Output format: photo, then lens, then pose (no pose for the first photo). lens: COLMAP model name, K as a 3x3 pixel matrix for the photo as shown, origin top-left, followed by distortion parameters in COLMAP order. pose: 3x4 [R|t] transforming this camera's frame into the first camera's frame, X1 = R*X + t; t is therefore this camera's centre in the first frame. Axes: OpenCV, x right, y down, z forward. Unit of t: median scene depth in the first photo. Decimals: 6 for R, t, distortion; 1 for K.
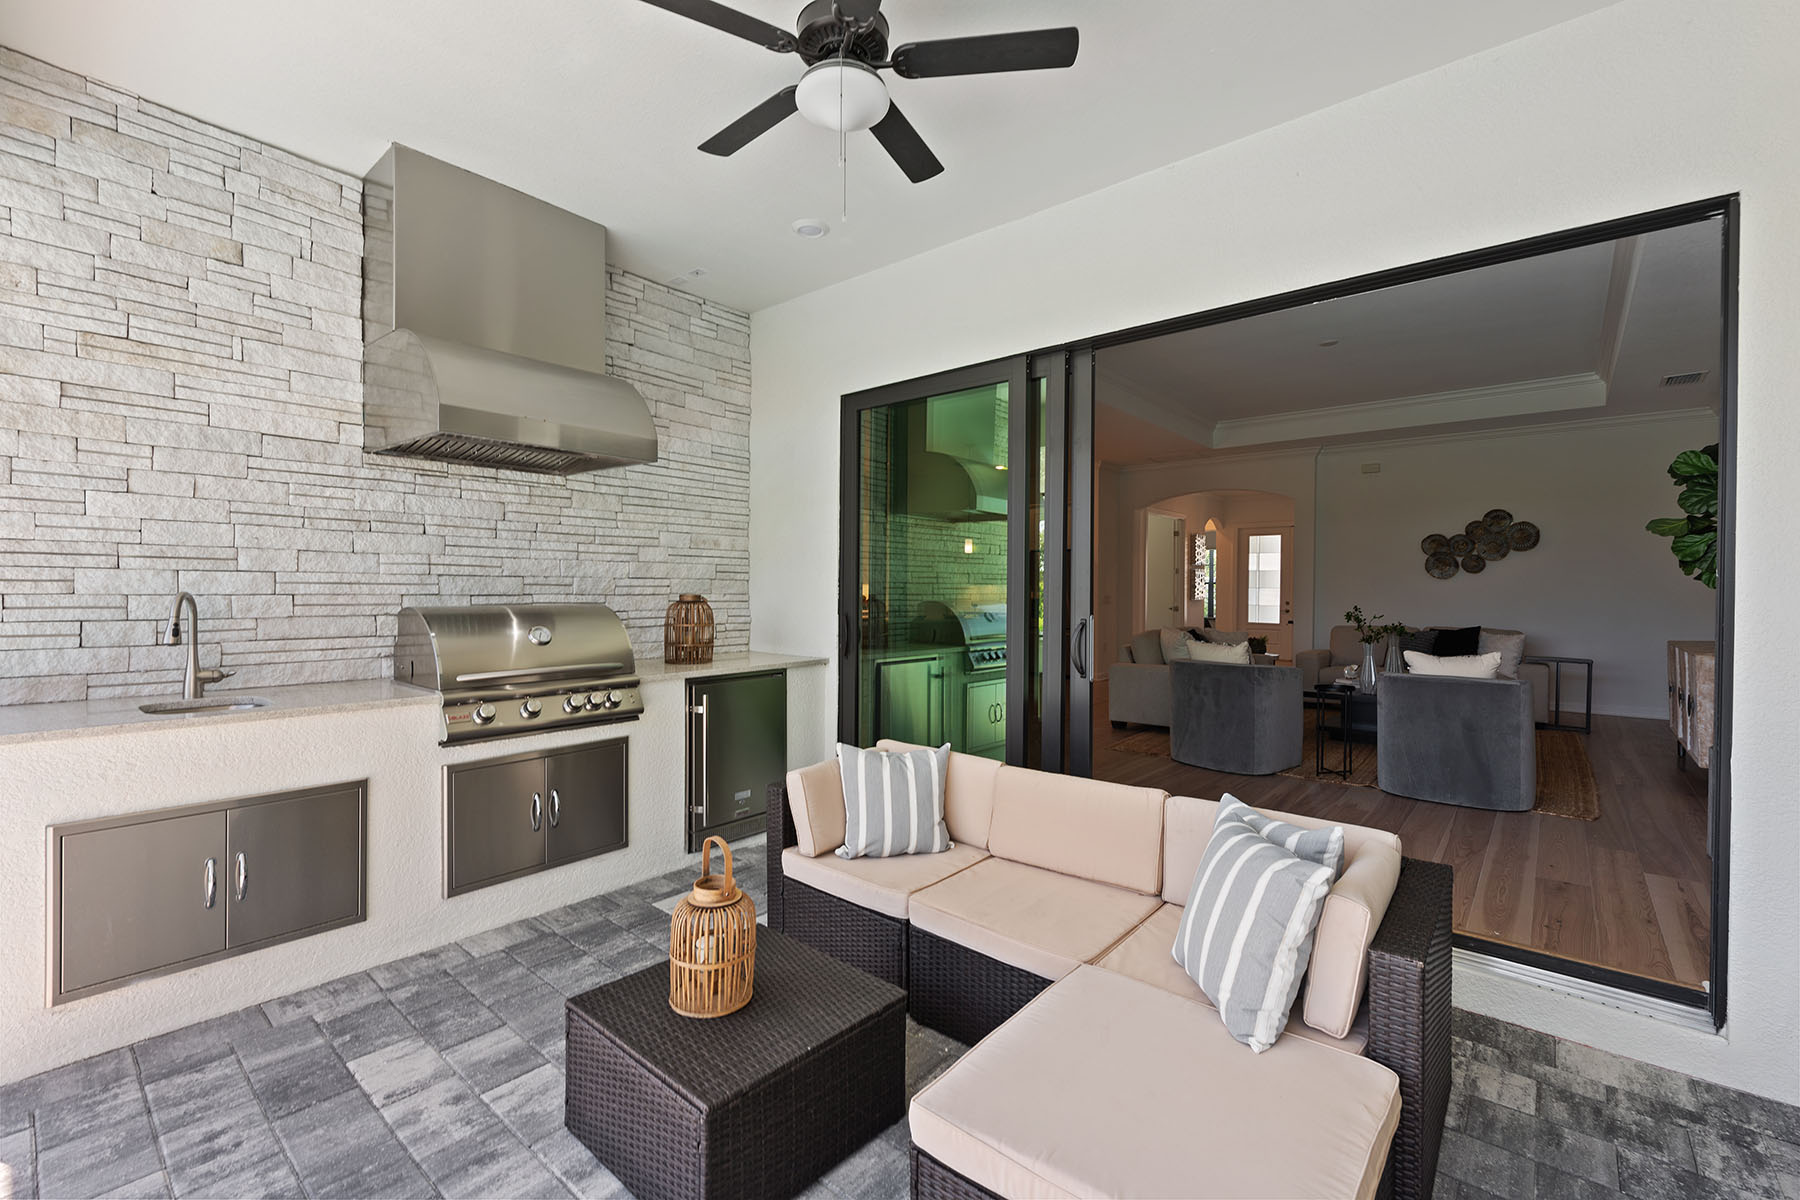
lens RADIAL K [[809.2, 0, 906.8], [0, 809.2, 588.6], [0, 0, 1]] dist [0.009786, -0.000060]
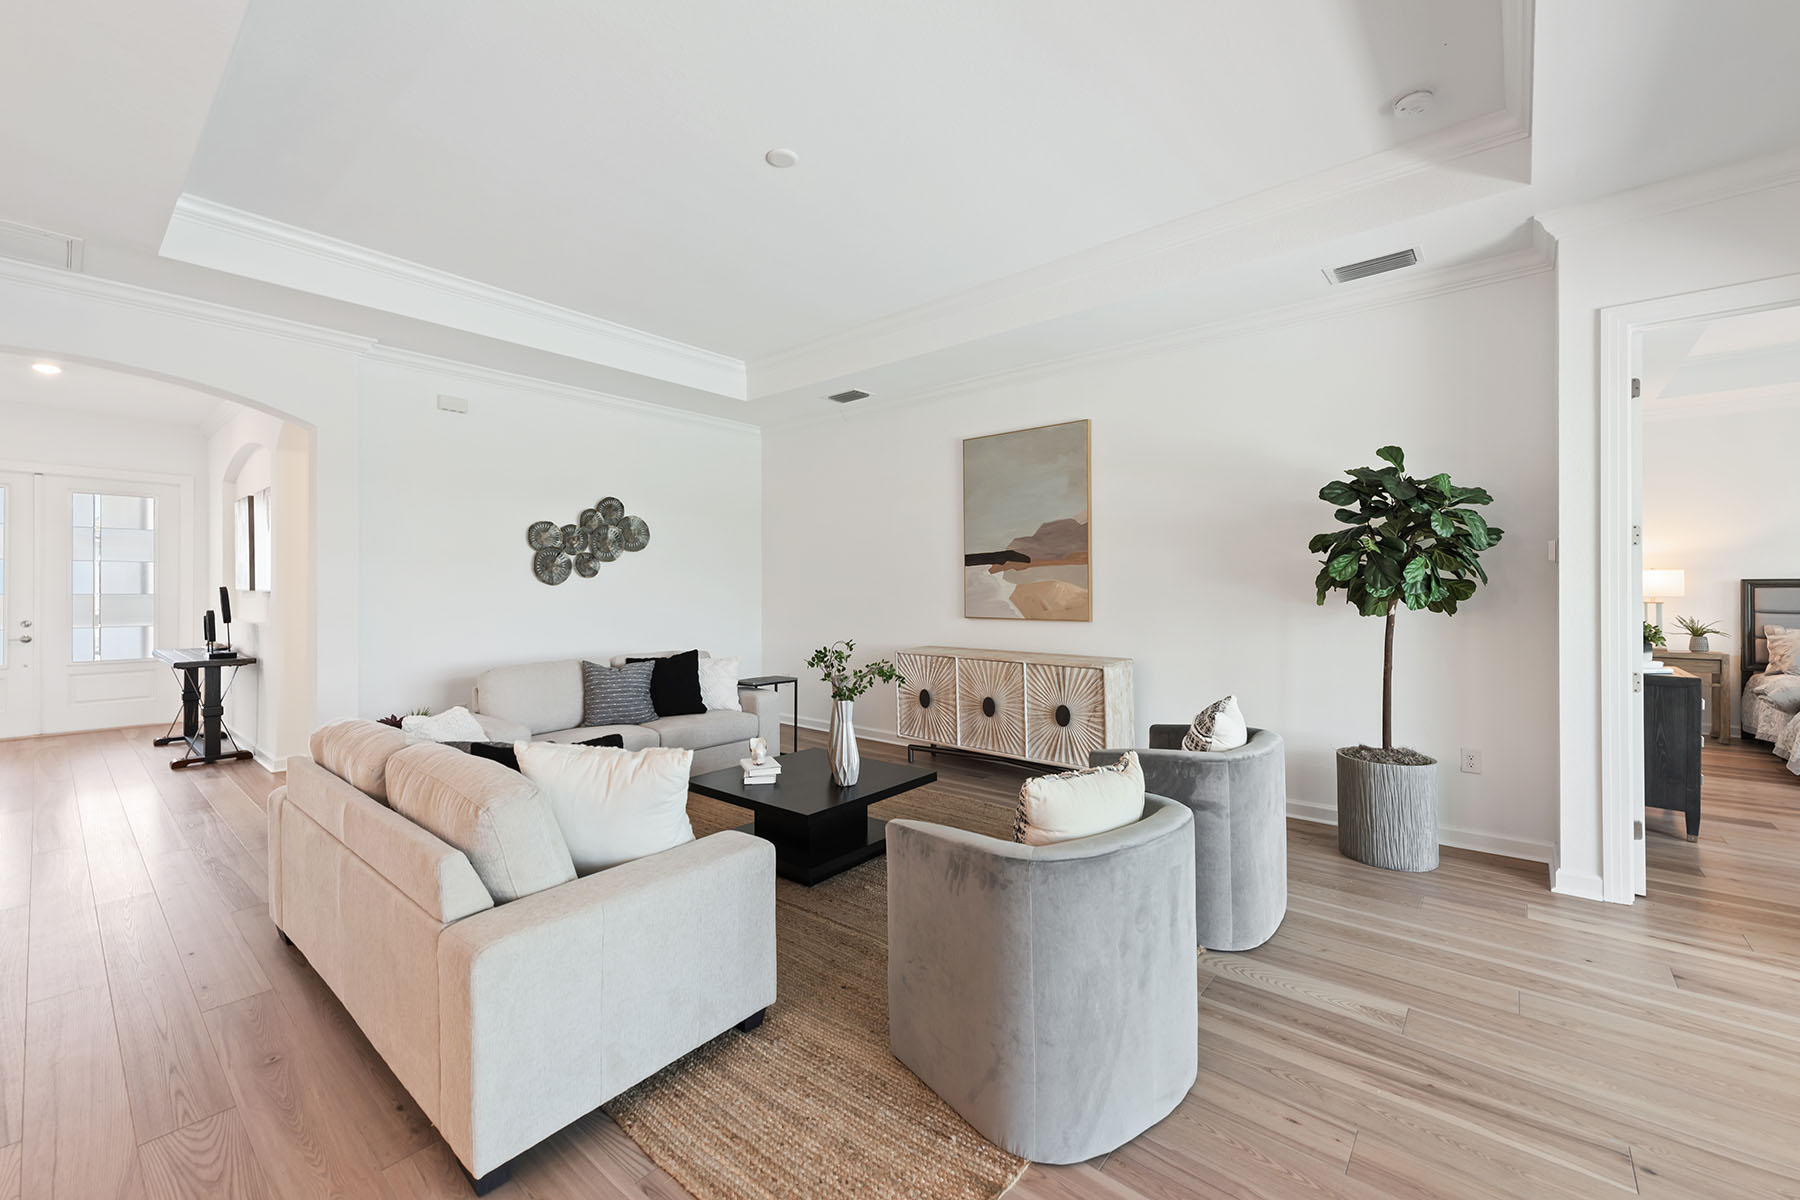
lens RADIAL K [[720.8, 0, 905.9], [0, 720.8, 591.7], [0, 0, 1]] dist [0.015561, -0.003549]
pose [[0.020244, -0.013861, 0.999699, 0.049513], [0.000077, 0.999904, 0.013862, -0.029954], [-0.999795, -0.000204, 0.020243, 1.408349]]
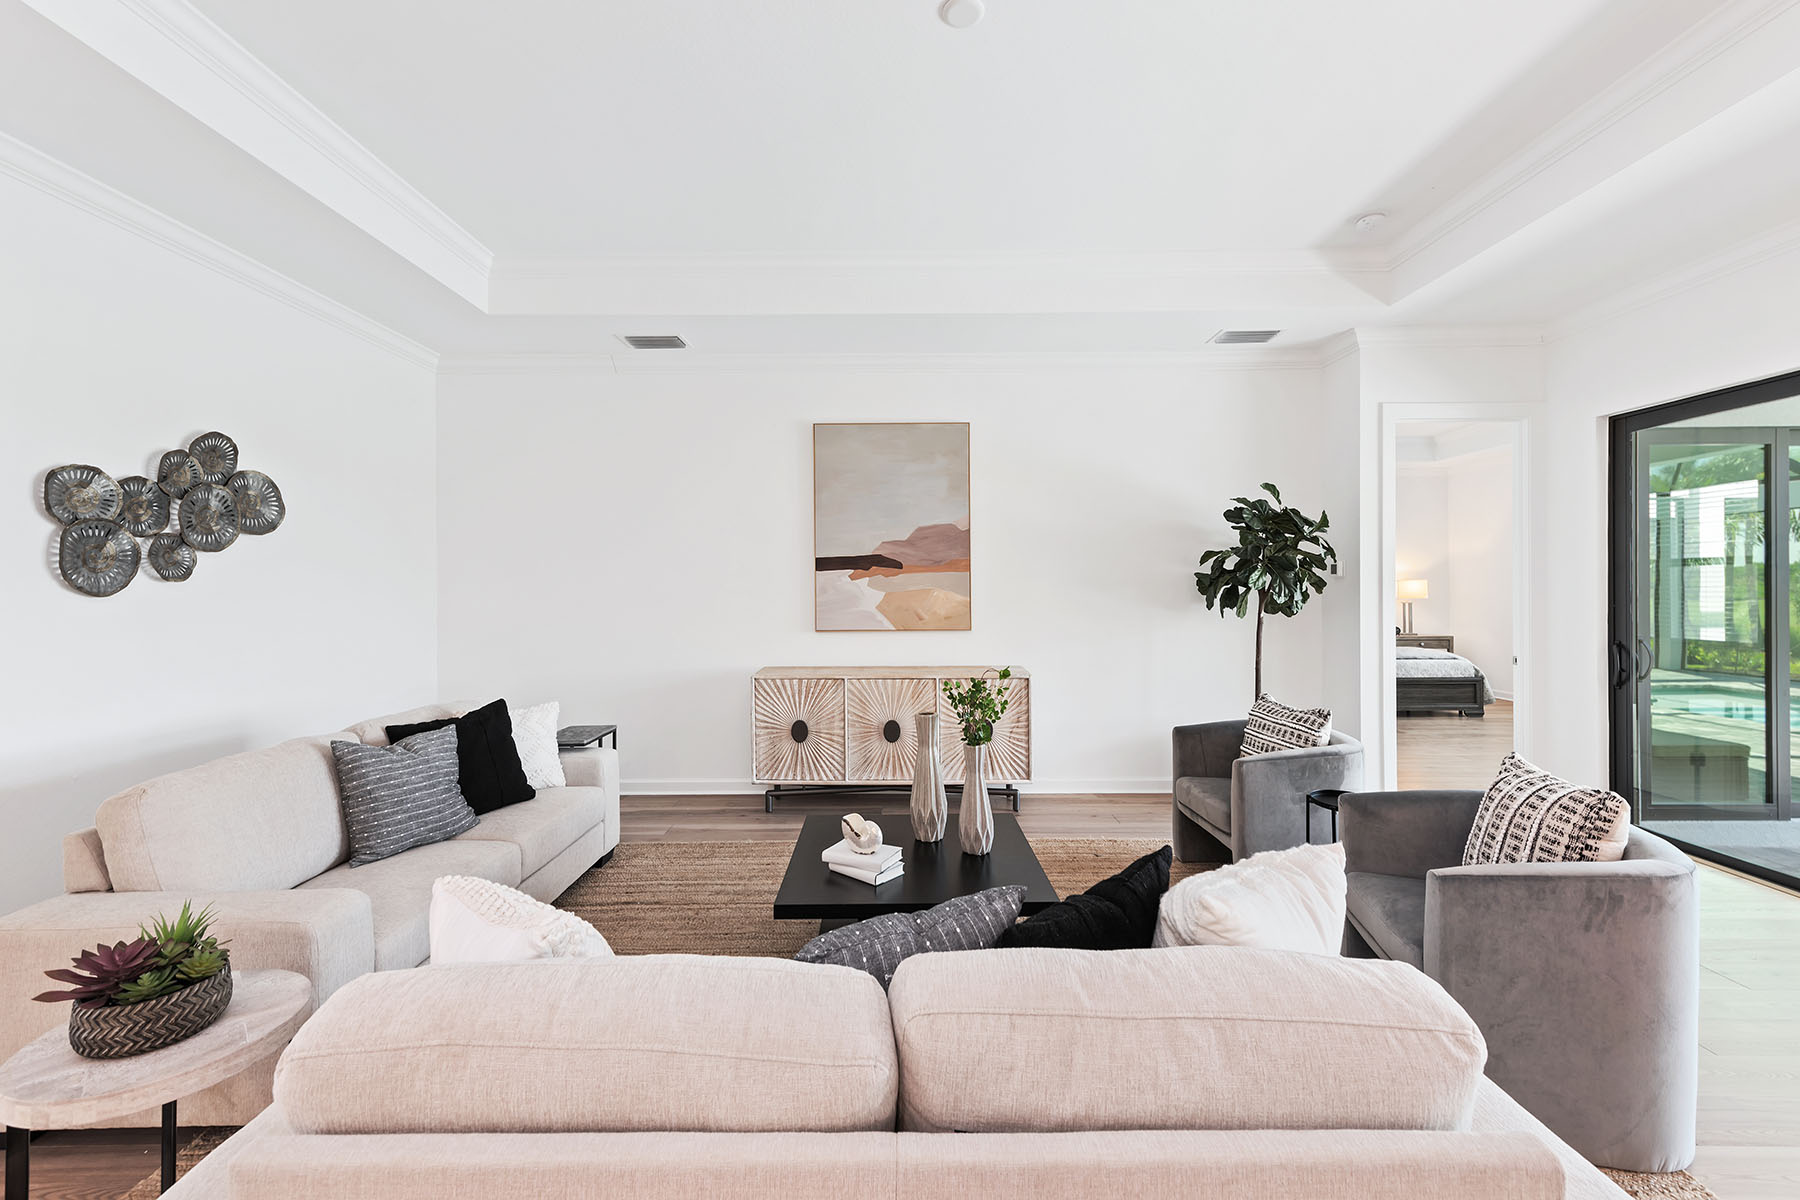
lens RADIAL K [[720.8, 0, 897.4], [0, 720.8, 594.9], [0, 0, 1]] dist [0.015561, -0.003549]
pose [[-0.623370, -0.010951, 0.781851, 0.406049], [-0.002314, 0.999923, 0.012160, -0.035150], [-0.781924, 0.005771, -0.623347, 1.934922]]
